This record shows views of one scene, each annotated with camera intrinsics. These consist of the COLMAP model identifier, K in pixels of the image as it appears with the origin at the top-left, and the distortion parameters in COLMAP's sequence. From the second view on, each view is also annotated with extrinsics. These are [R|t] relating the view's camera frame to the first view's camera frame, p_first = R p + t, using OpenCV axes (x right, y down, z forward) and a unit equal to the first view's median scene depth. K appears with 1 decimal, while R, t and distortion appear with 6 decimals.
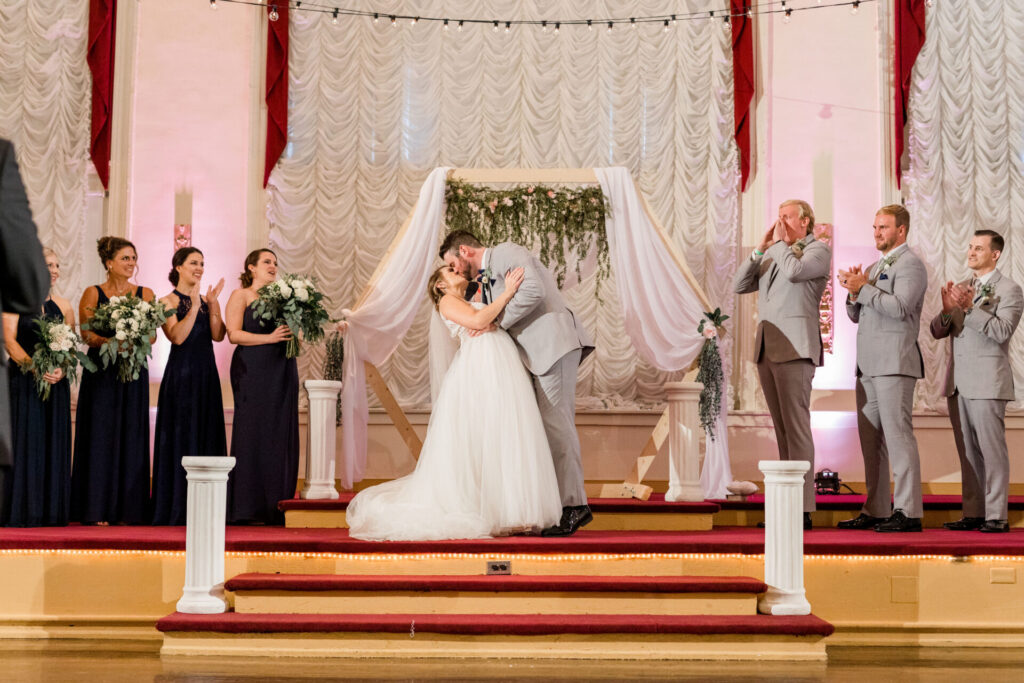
lens RADIAL K [[1457.7, 0, 511.5], [0, 1457.7, 342.3], [0, 0, 1]] dist [-0.001921, 0.000000]
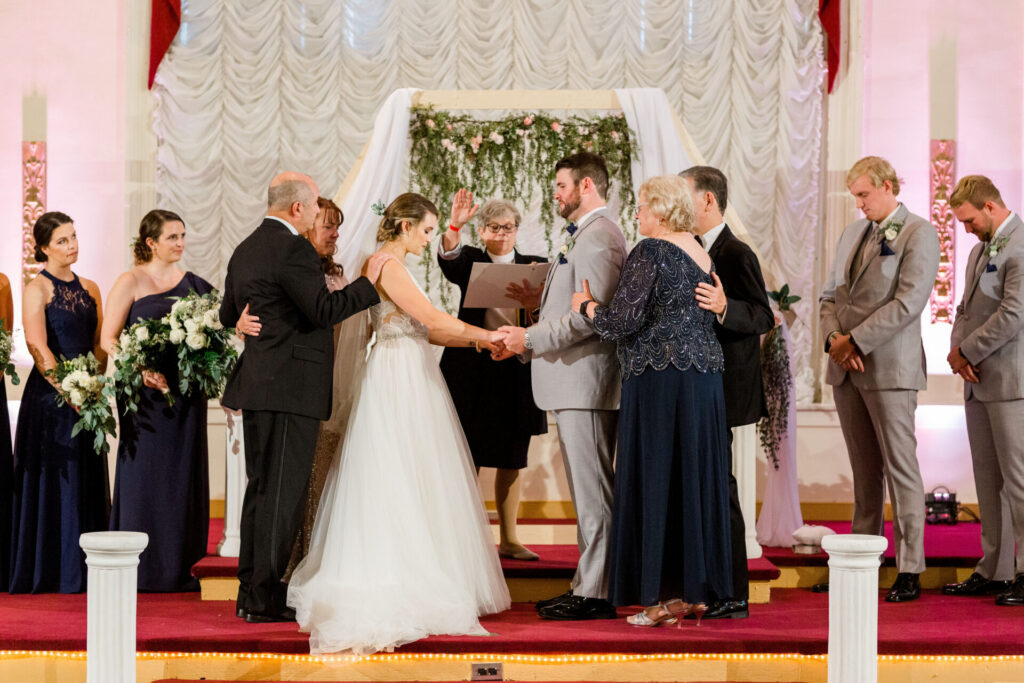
lens RADIAL K [[2429.0, 0, 506.8], [0, 2429.0, 341.4], [0, 0, 1]] dist [0.008009, 0.000000]
pose [[0.999989, -0.000117, 0.004788, -0.002793], [-0.000301, 0.996185, 0.087270, -0.087160], [-0.004780, -0.087270, 0.996173, -0.179522]]
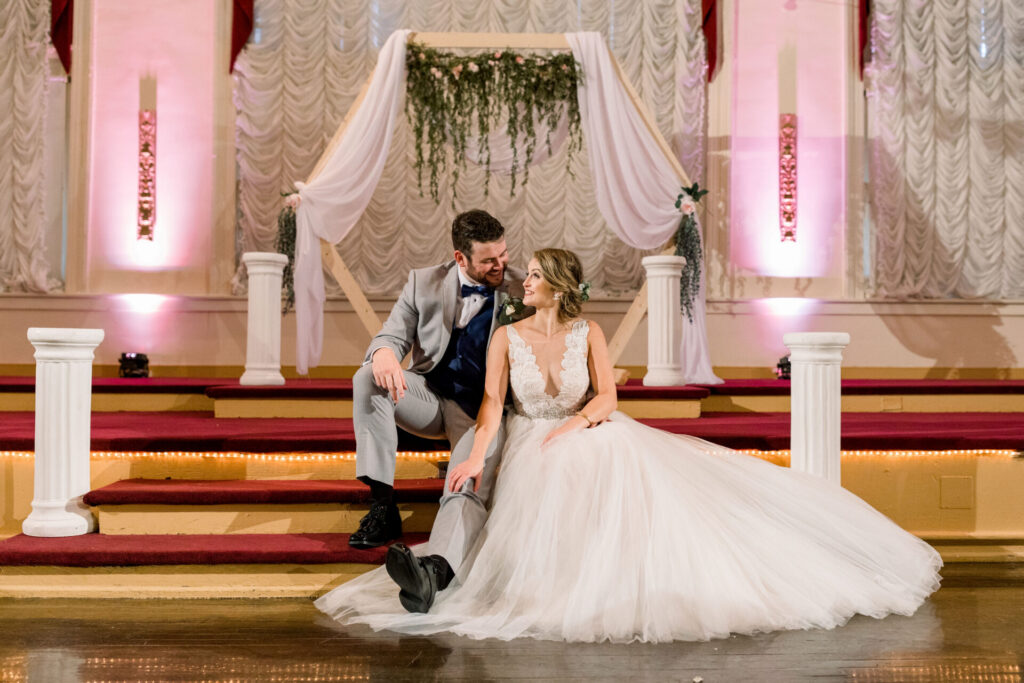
lens RADIAL K [[1015.5, 0, 535.3], [0, 1015.5, 329.9], [0, 0, 1]] dist [0.007666, 0.000000]
pose [[0.999173, -0.002279, 0.040596, 0.008943], [0.000239, 0.998741, 0.050170, 0.033545], [-0.040660, -0.050119, 0.997915, 0.294421]]
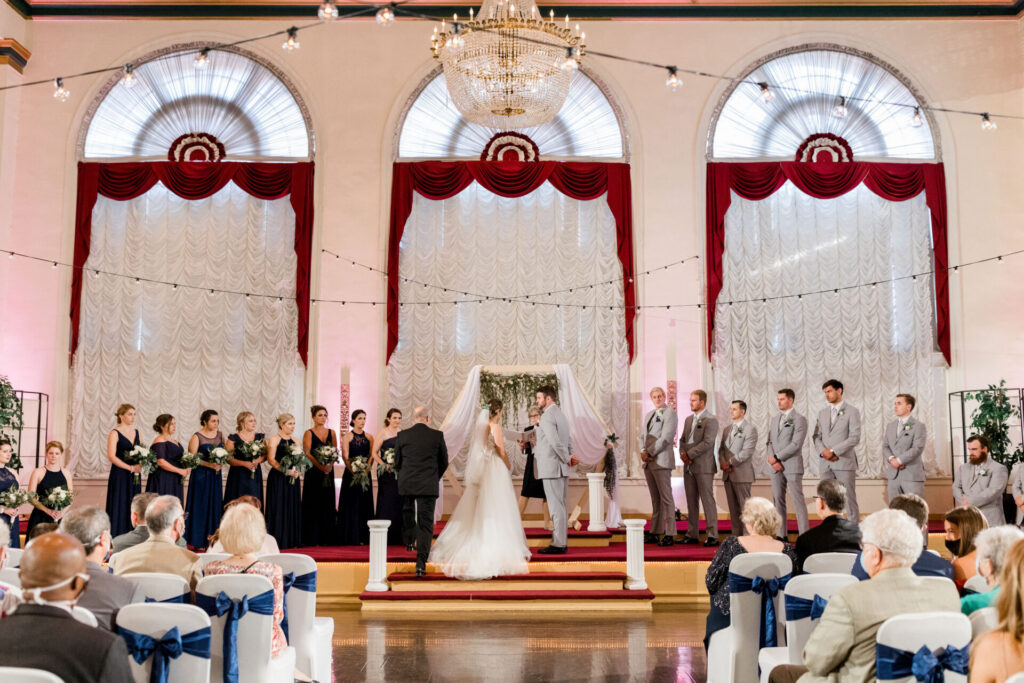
lens RADIAL K [[1015.5, 0, 510.7], [0, 1015.5, 335.2], [0, 0, 1]] dist [0.007666, 0.000000]
pose [[0.999954, -0.009279, -0.002606, 0.001622], [0.009175, 0.999250, -0.037626, -0.093841], [0.002953, 0.037600, 0.999289, -0.370550]]
